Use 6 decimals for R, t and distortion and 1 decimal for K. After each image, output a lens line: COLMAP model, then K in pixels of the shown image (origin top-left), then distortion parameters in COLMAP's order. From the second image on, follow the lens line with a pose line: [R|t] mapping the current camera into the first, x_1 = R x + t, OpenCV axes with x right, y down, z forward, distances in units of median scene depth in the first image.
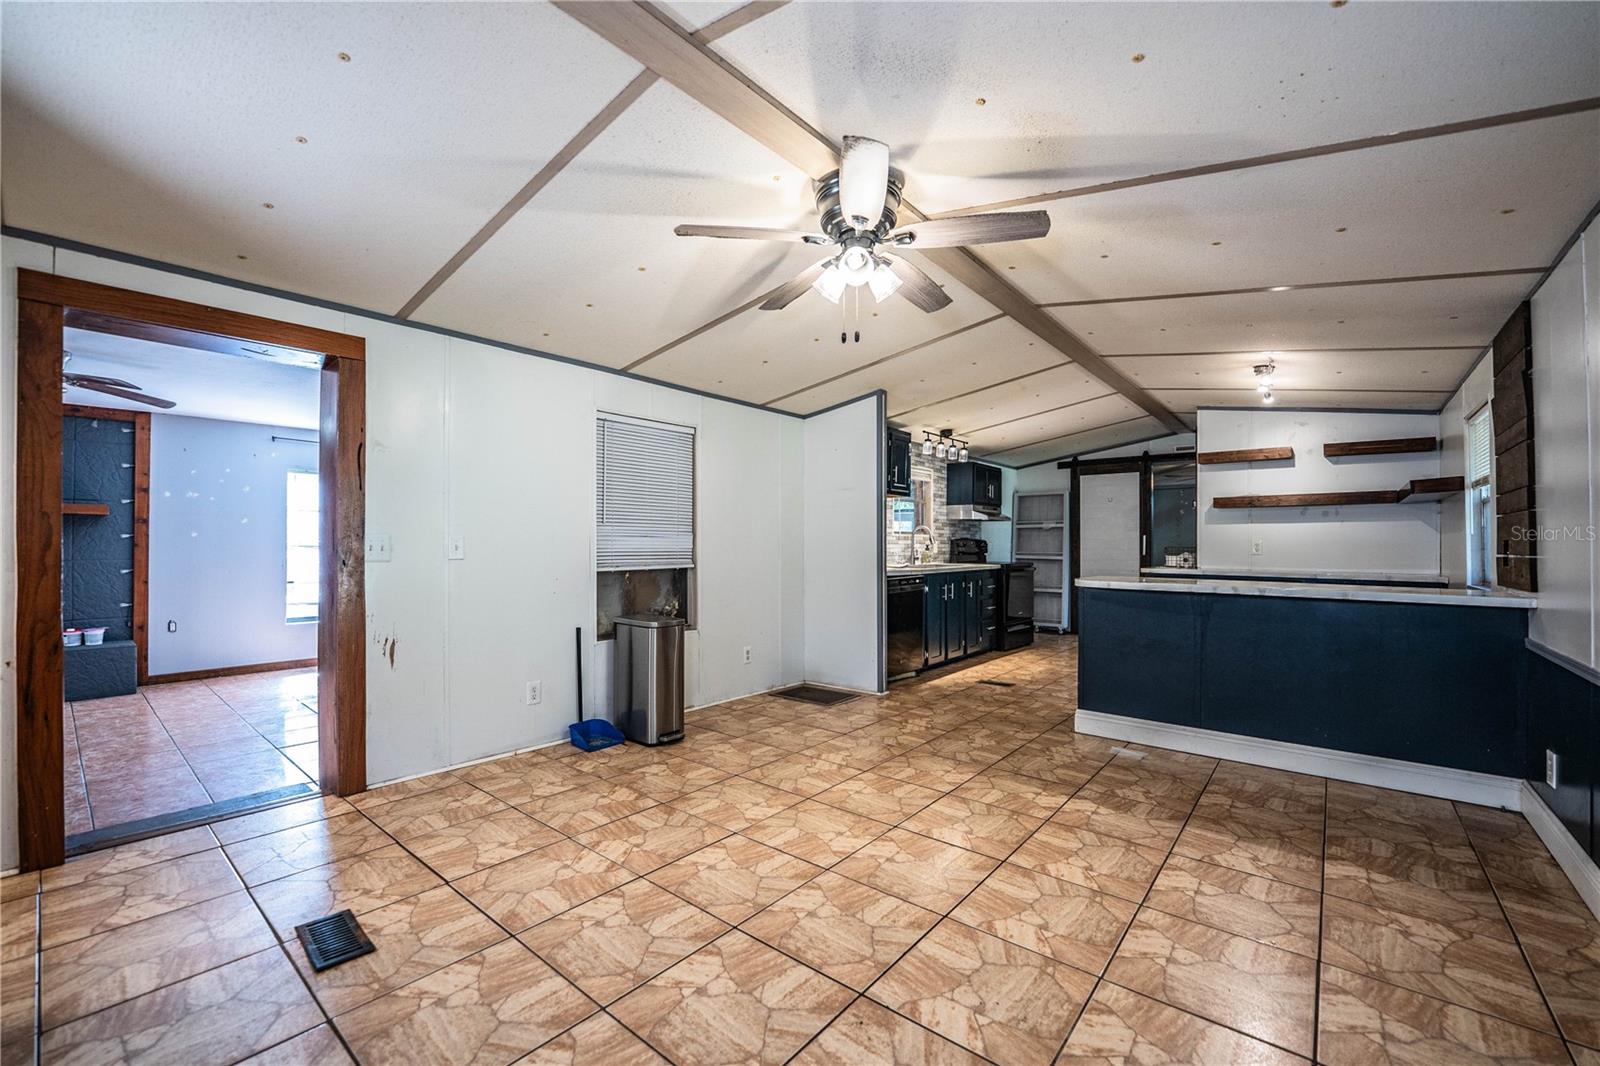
lens RADIAL K [[652.6, 0, 803.7], [0, 652.6, 528.7], [0, 0, 1]] dist [-0.023226, 0.002227]
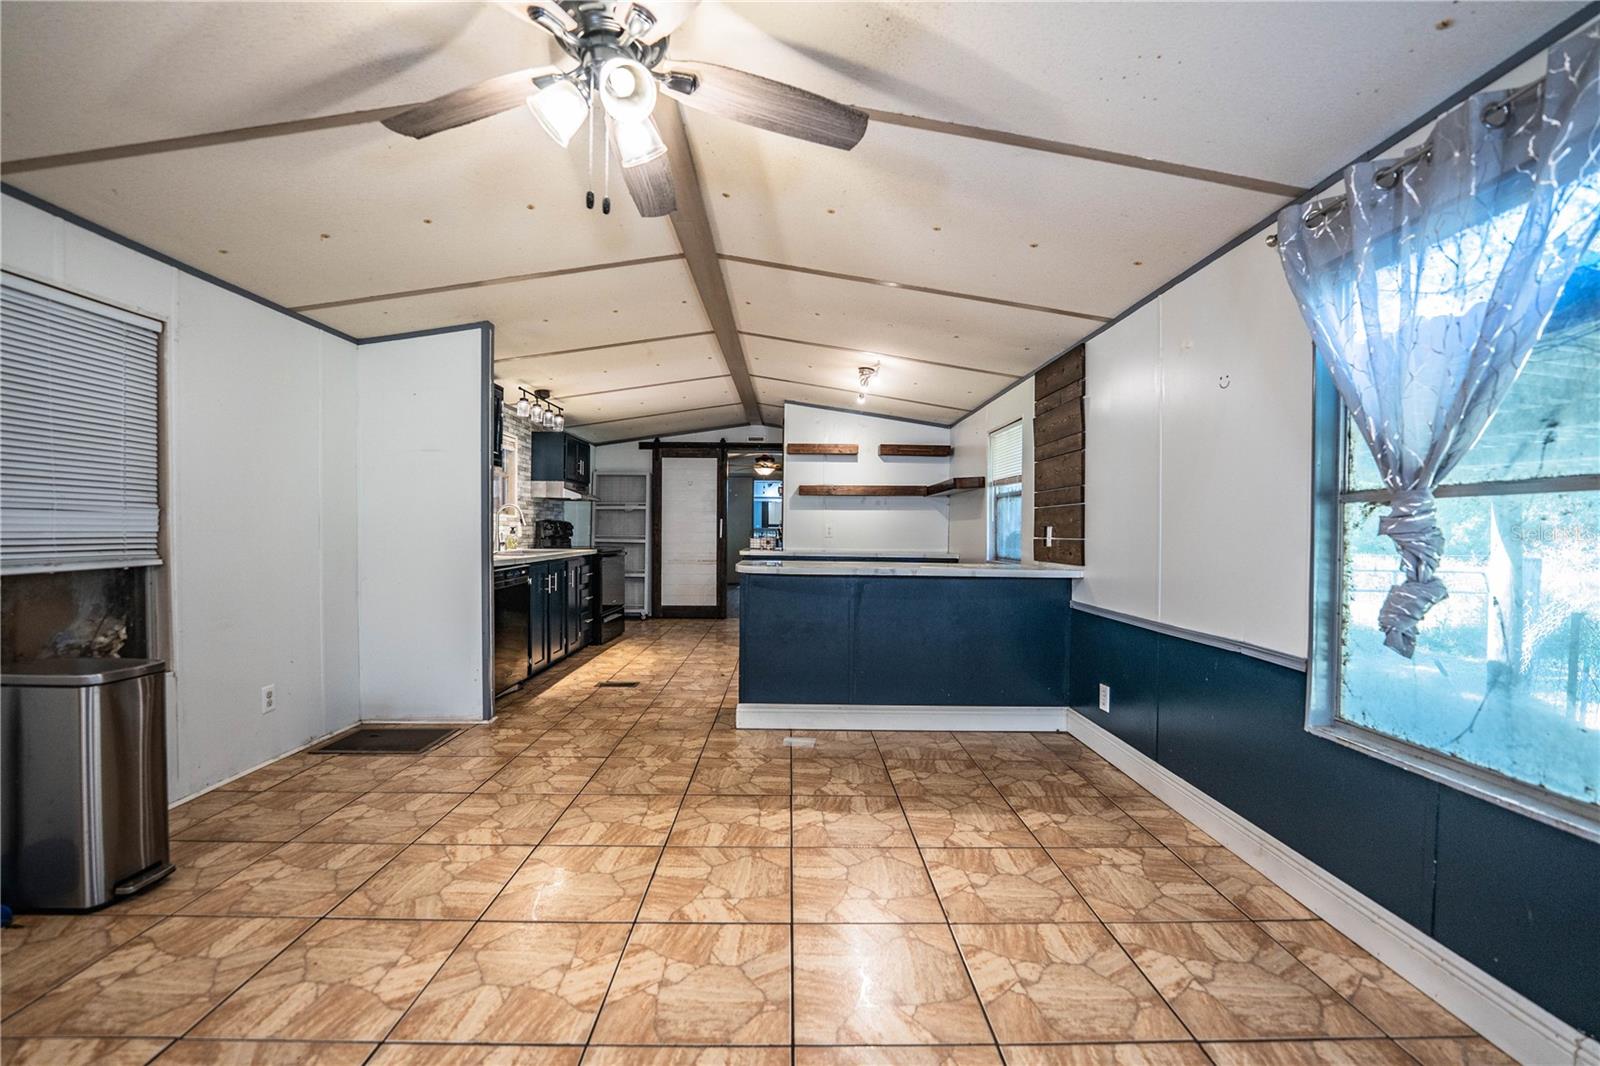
lens RADIAL K [[652.6, 0, 797.1], [0, 652.6, 534.3], [0, 0, 1]] dist [-0.023226, 0.002227]
pose [[0.764003, -0.002932, 0.645206, -0.117280], [-0.019927, 0.999405, 0.028137, 0.005539], [-0.644905, -0.034353, 0.763490, 0.232974]]
